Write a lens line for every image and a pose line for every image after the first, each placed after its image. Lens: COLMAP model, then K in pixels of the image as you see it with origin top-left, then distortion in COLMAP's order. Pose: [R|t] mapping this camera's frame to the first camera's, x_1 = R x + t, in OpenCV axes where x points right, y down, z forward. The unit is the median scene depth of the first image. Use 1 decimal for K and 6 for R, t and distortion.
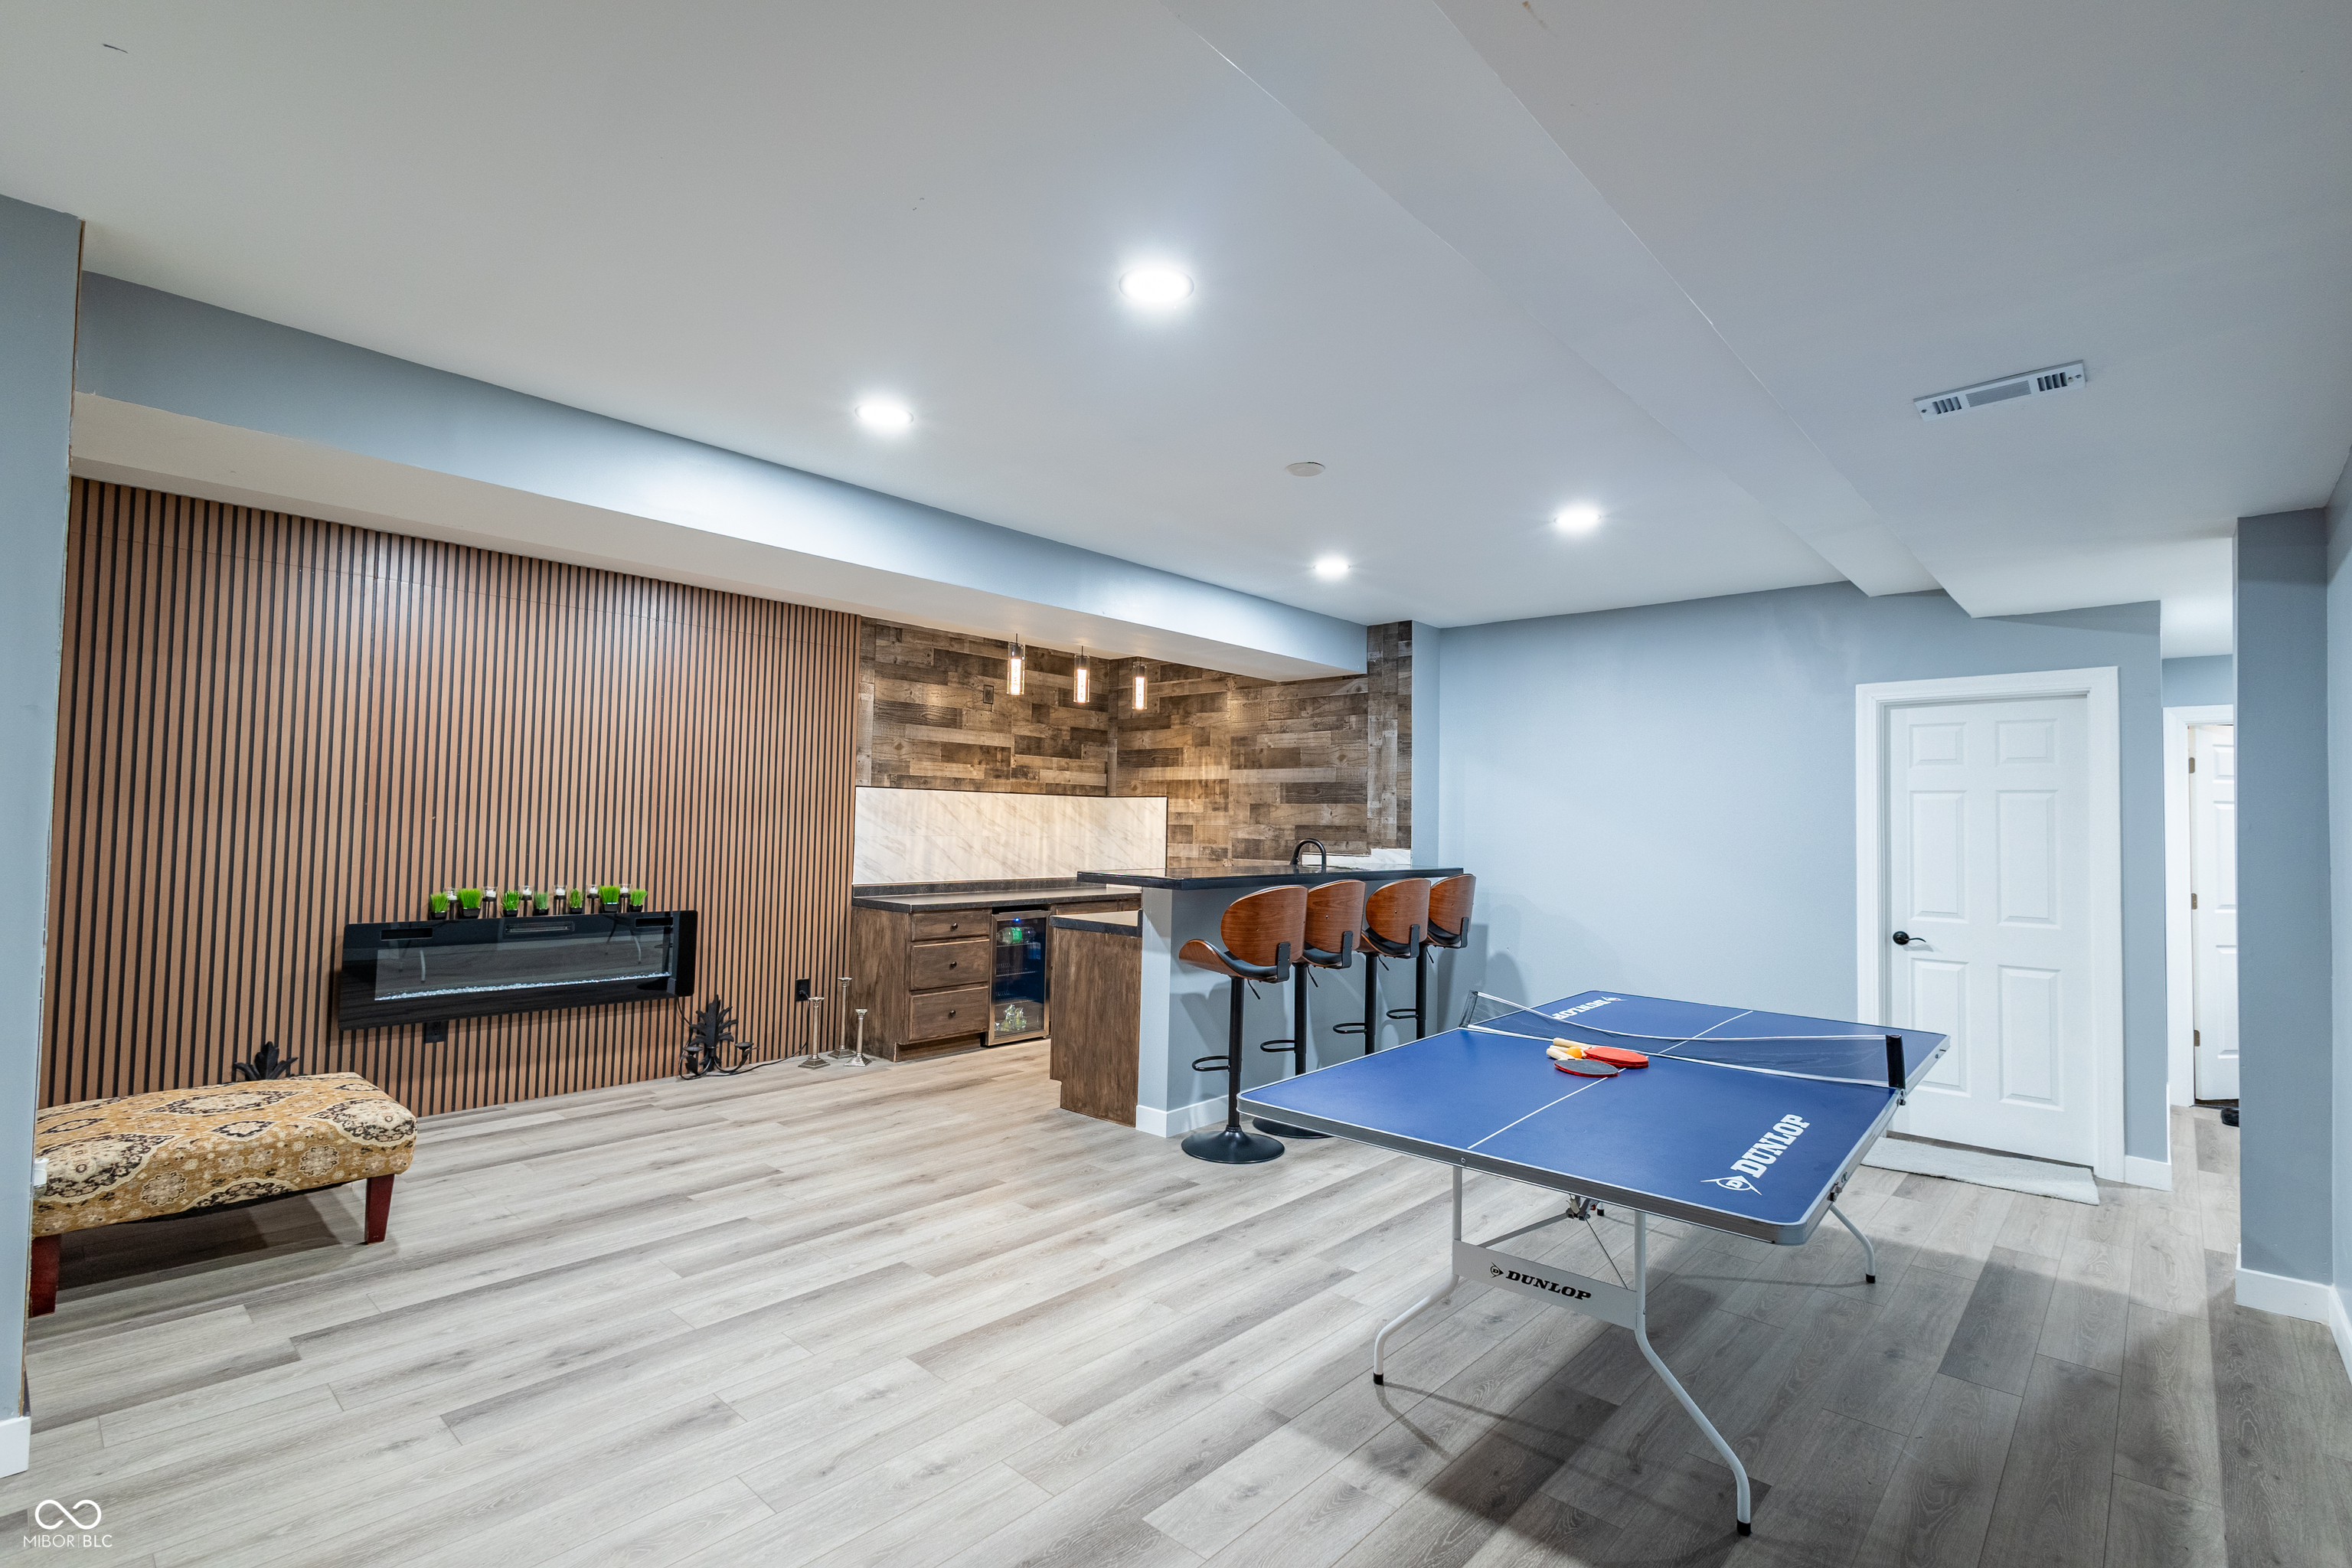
lens RADIAL K [[1080.4, 0, 1178.6], [0, 1080.4, 783.1], [0, 0, 1]] dist [0.016128, -0.005043]
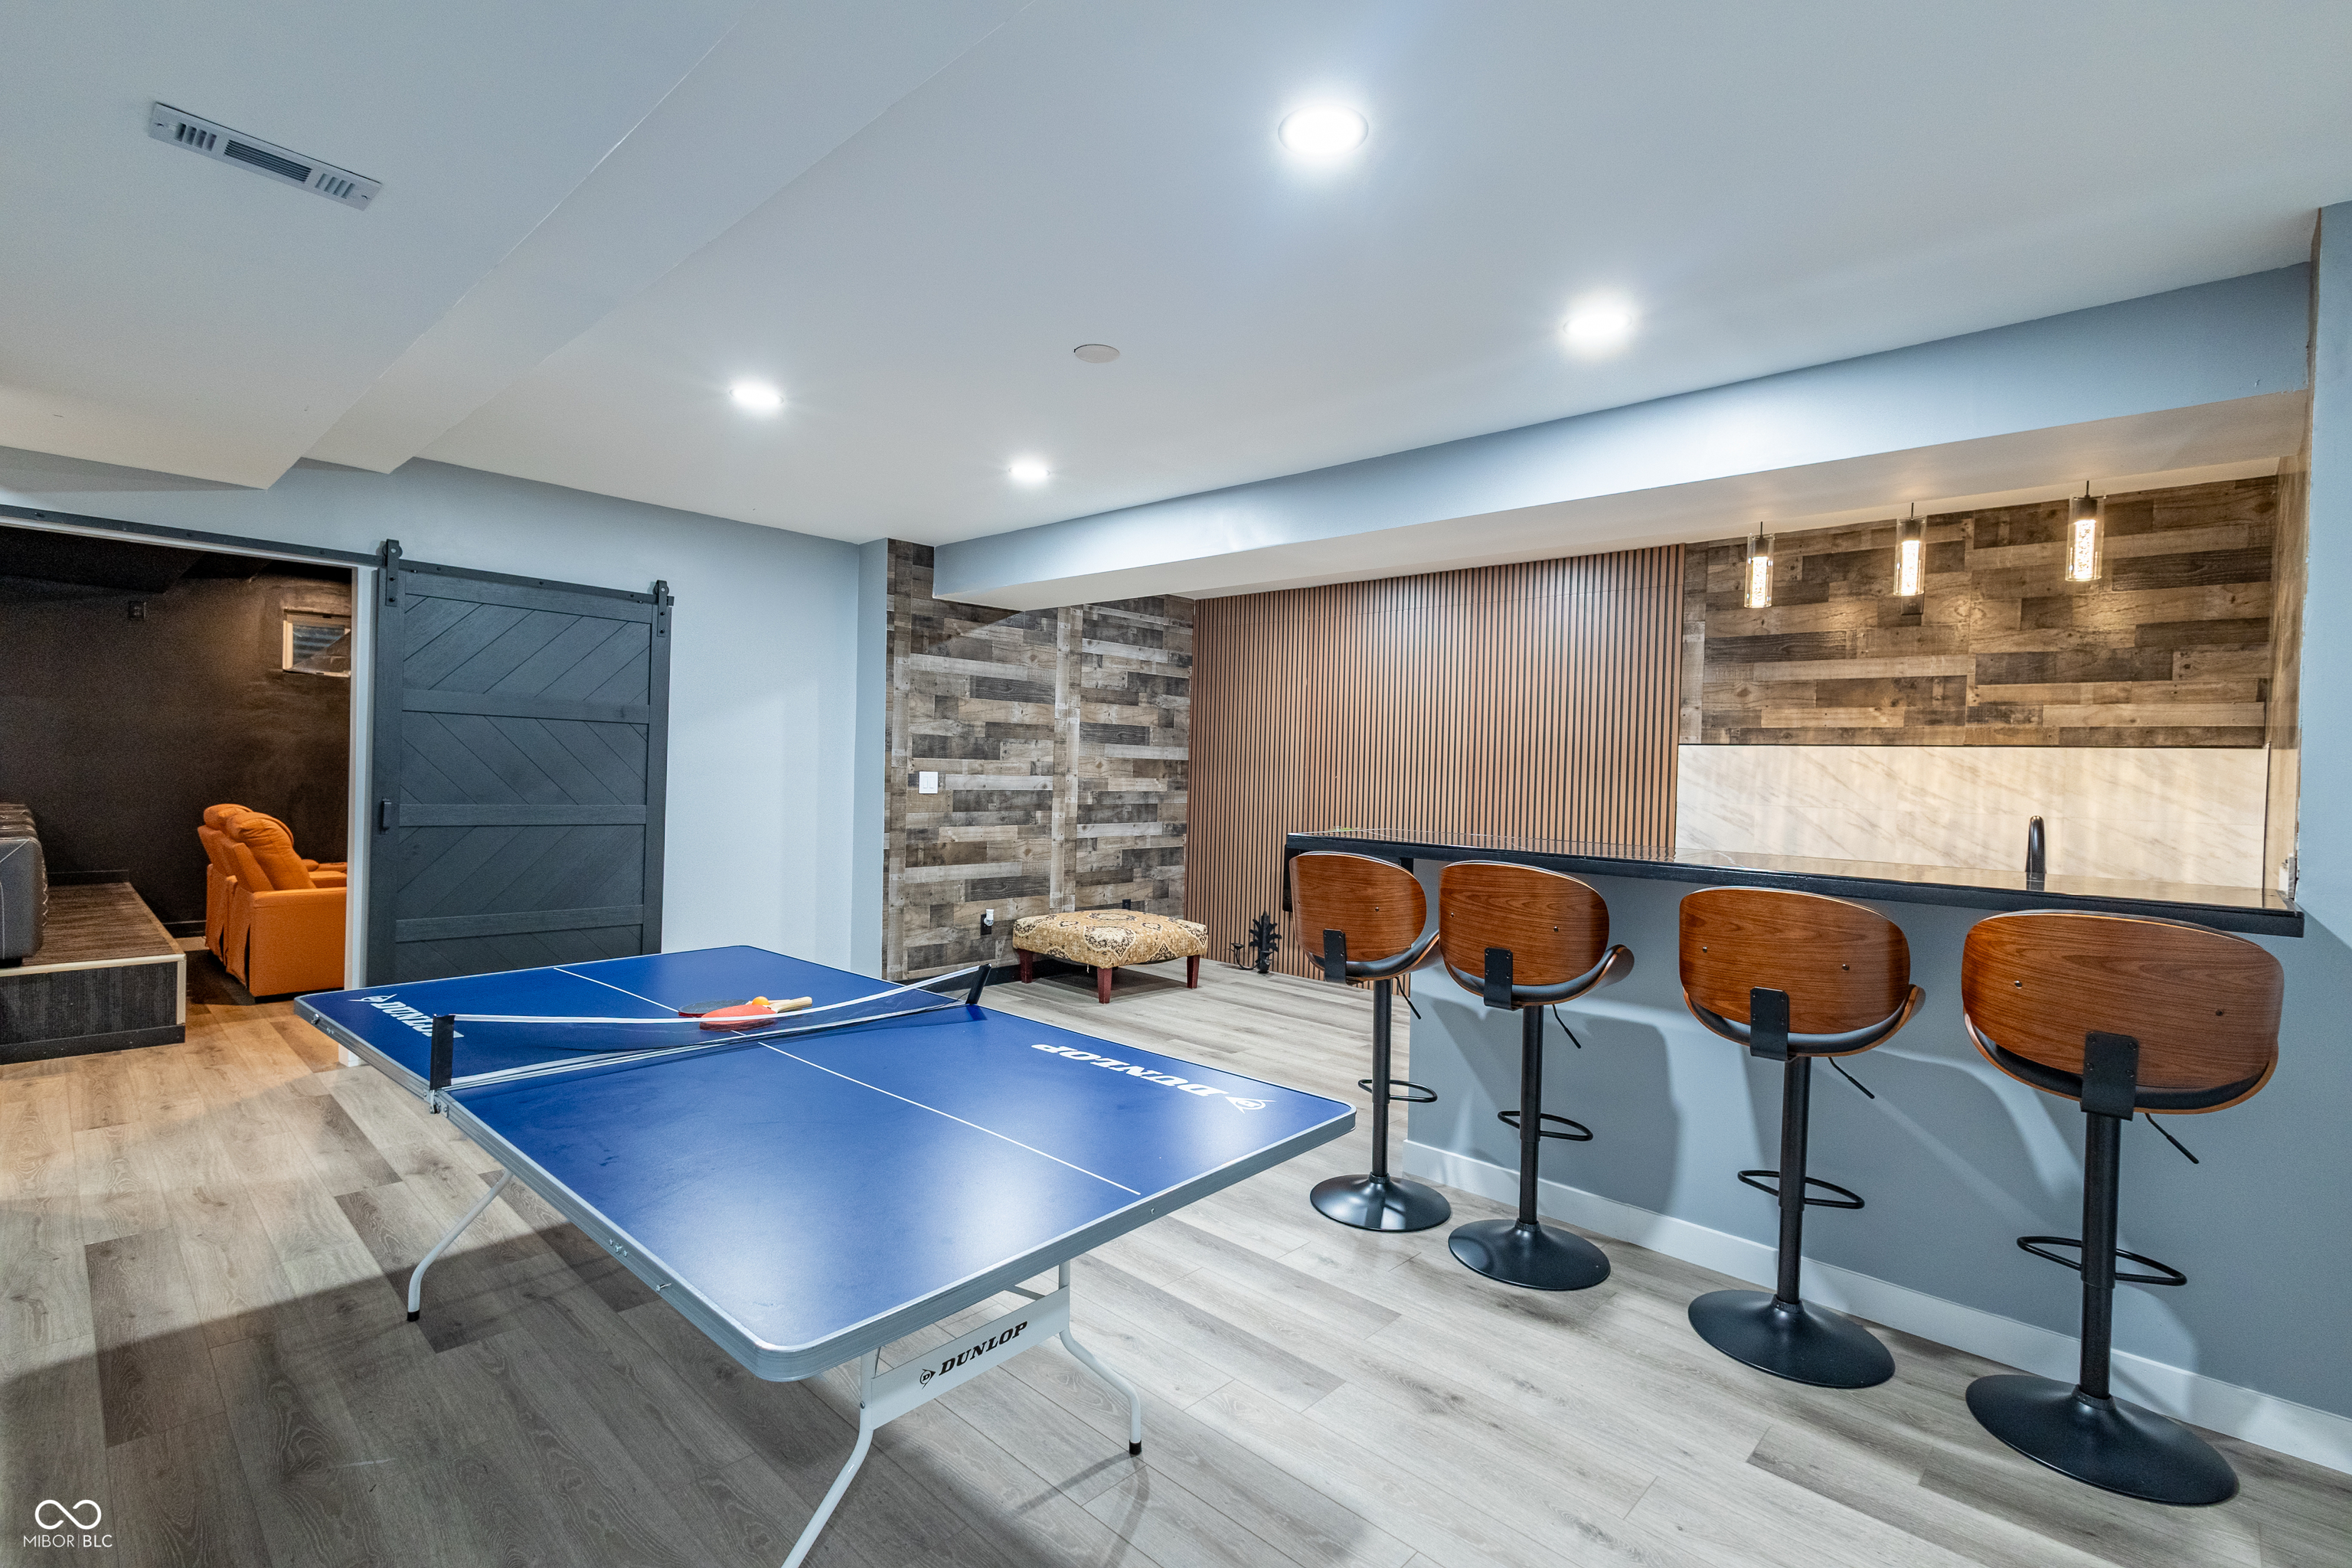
lens RADIAL K [[1080.4, 0, 1177.5], [0, 1080.4, 782.7], [0, 0, 1]] dist [0.016128, -0.005043]
pose [[-0.017556, -0.006190, -0.999827, 0.542979], [0.007315, 0.999953, -0.006320, 0.034275], [0.999819, -0.007425, -0.017510, 0.593585]]
